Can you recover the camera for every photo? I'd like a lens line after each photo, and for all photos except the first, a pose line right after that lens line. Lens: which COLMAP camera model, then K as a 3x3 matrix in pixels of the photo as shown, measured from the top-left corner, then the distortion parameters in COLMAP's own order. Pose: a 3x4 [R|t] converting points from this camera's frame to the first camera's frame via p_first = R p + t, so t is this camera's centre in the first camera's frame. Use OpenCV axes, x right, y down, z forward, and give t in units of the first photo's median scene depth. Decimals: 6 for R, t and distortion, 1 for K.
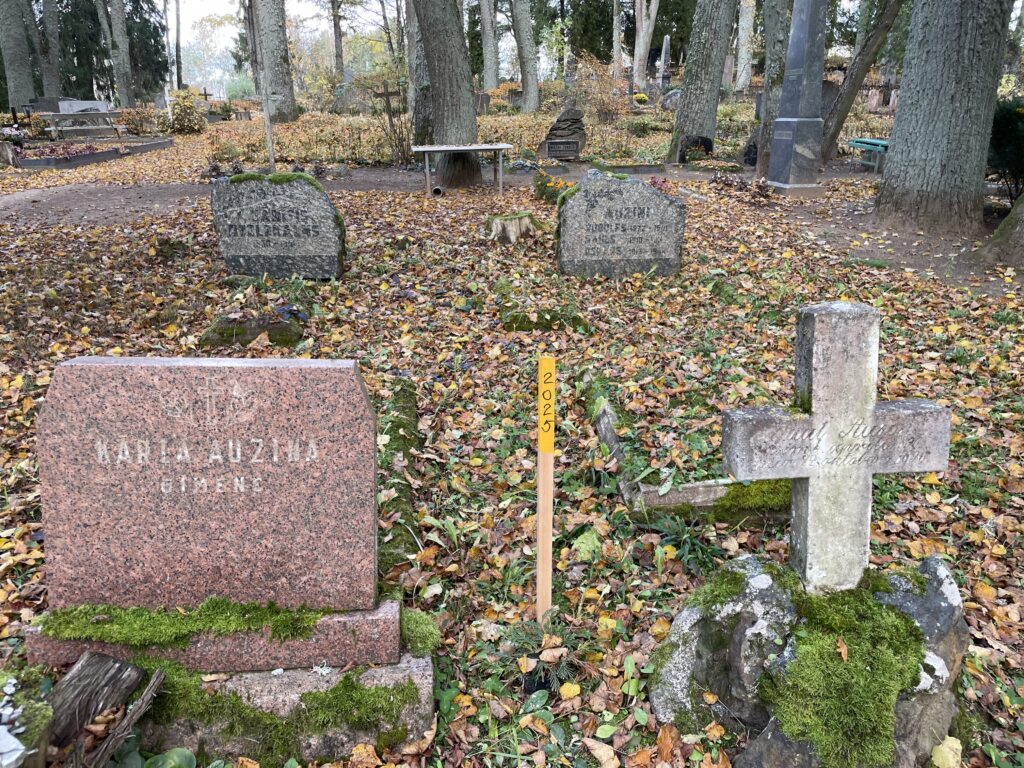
lens RADIAL K [[792.1, 0, 518.8], [0, 792.1, 386.9], [0, 0, 1]] dist [0.101013, -0.150159]
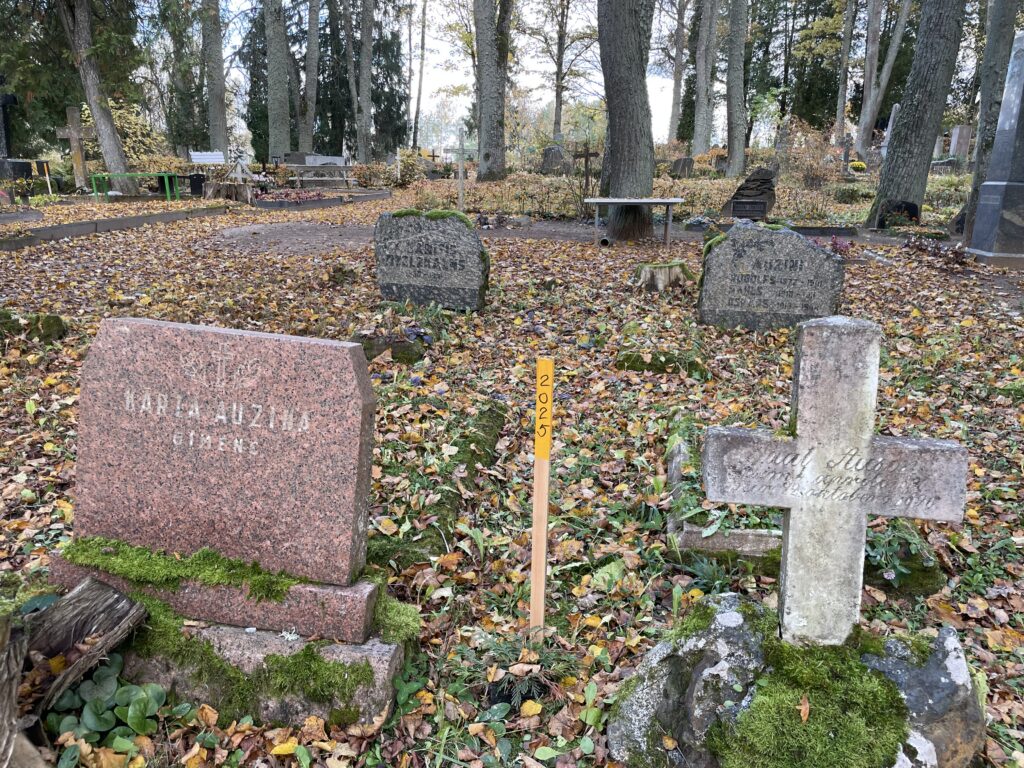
lens RADIAL K [[792.1, 0, 518.8], [0, 792.1, 386.9], [0, 0, 1]] dist [0.101013, -0.150159]
pose [[0.962650, 0.095042, -0.253521, 0.188929], [-0.115119, 0.991188, -0.065536, 0.047885], [0.245058, 0.092273, 0.965107, 0.031543]]
